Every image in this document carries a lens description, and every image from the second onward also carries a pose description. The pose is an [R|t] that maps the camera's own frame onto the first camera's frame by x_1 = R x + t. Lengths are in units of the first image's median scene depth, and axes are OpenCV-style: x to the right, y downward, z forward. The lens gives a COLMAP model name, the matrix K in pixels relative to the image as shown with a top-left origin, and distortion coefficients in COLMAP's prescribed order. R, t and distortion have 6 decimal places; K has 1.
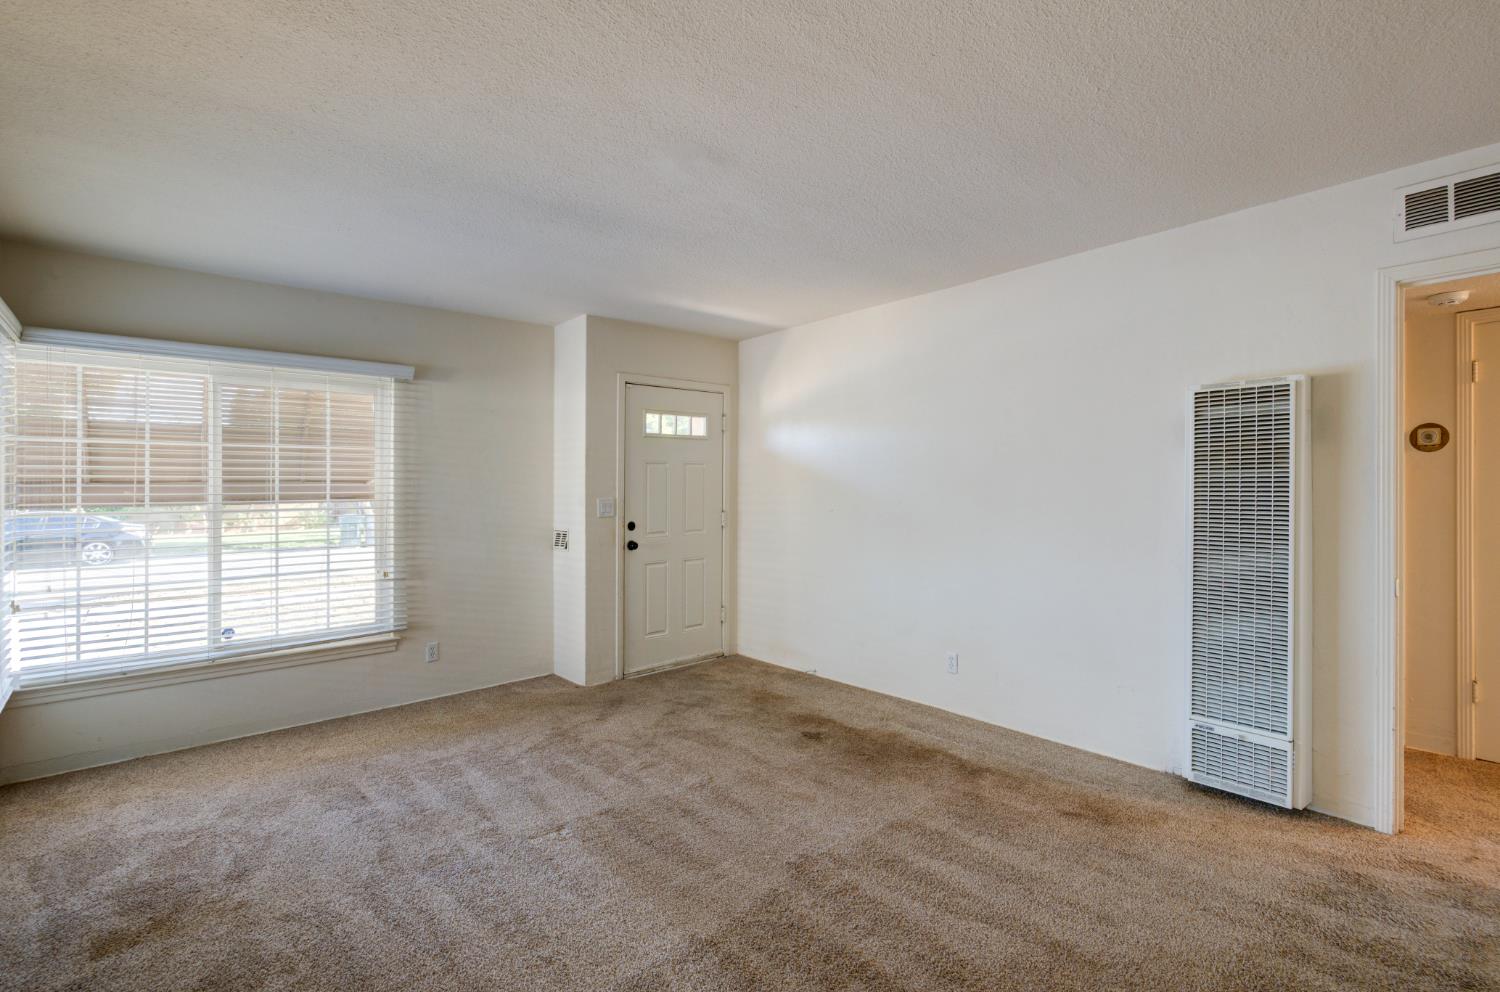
lens RADIAL K [[679.7, 0, 743.6], [0, 679.7, 491.0], [0, 0, 1]] dist [0.000679, 0.000528]
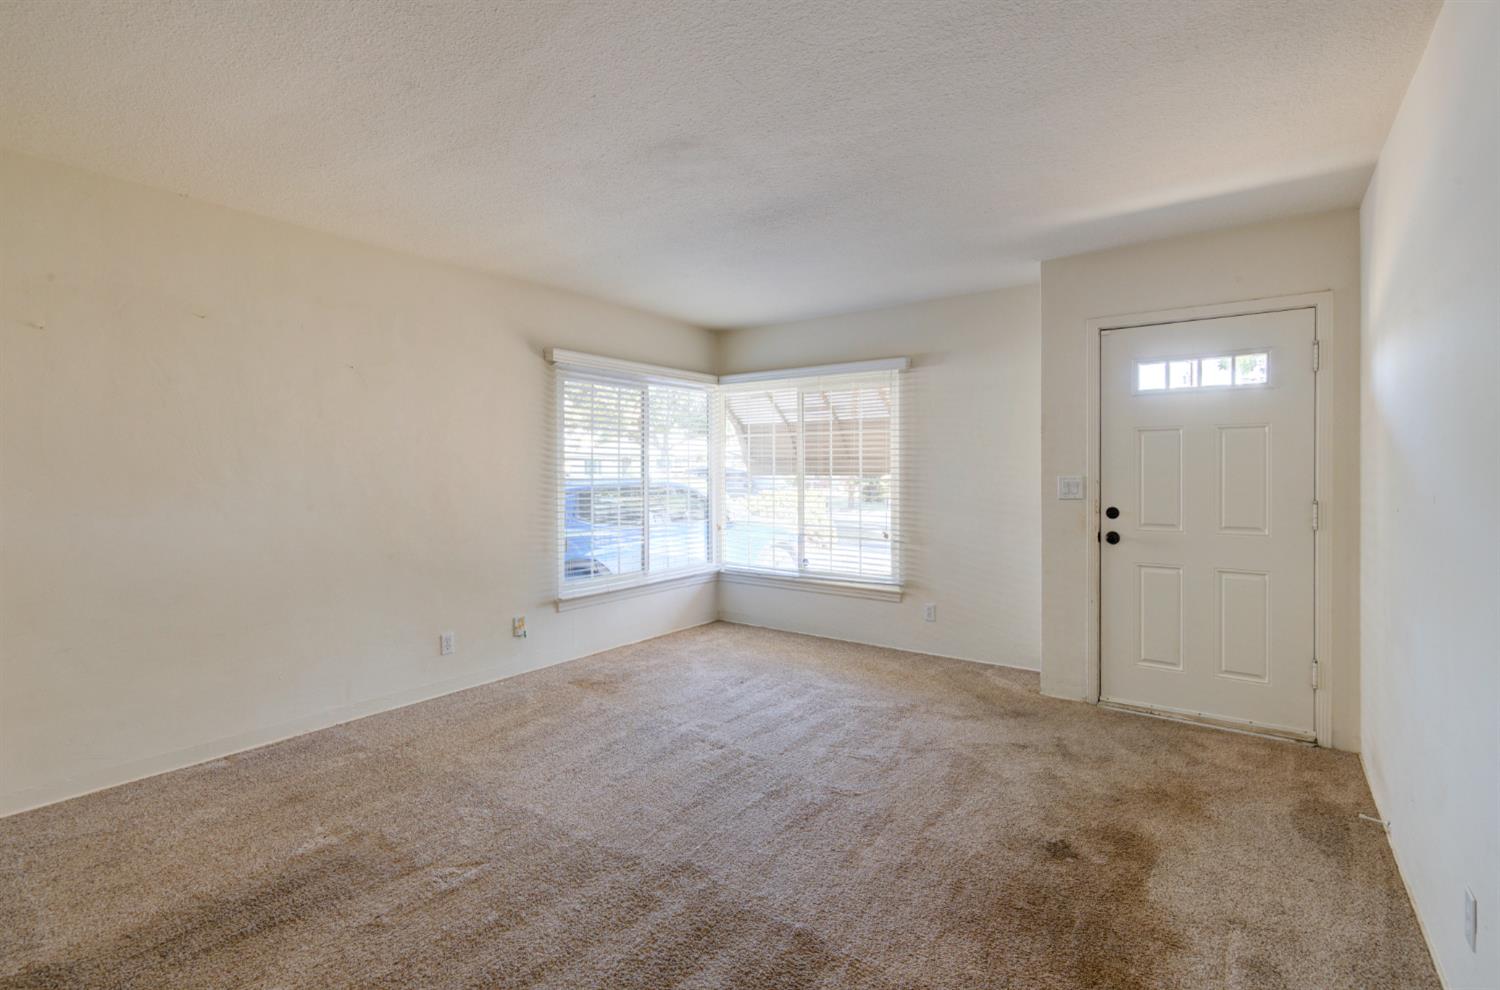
lens RADIAL K [[679.7, 0, 763.8], [0, 679.7, 467.0], [0, 0, 1]] dist [0.000679, 0.000528]
pose [[0.228118, 0.007714, -0.973603, 0.602498], [-0.003654, 0.999968, 0.007067, -0.005807], [0.973627, 0.001945, 0.228139, 0.527193]]
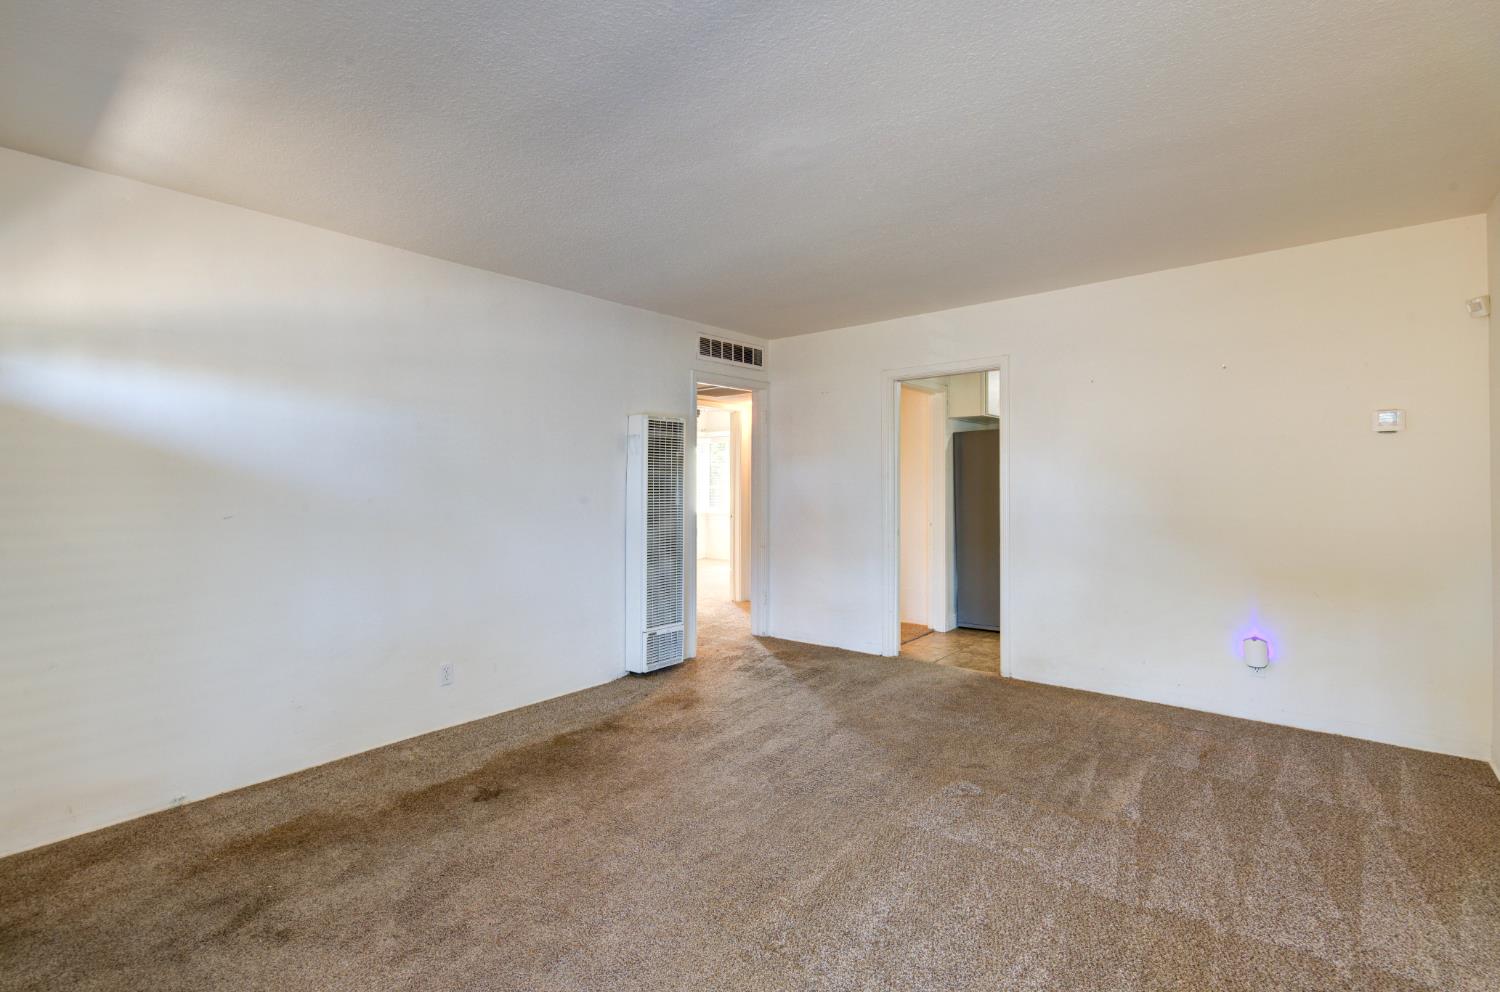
lens RADIAL K [[679.7, 0, 736.1], [0, 679.7, 487.5], [0, 0, 1]] dist [0.000679, 0.000528]
pose [[-0.162043, 0.002456, 0.986781, -0.651426], [0.005062, 0.999986, -0.001658, 0.009624], [-0.986771, 0.004726, -0.162054, 0.768903]]
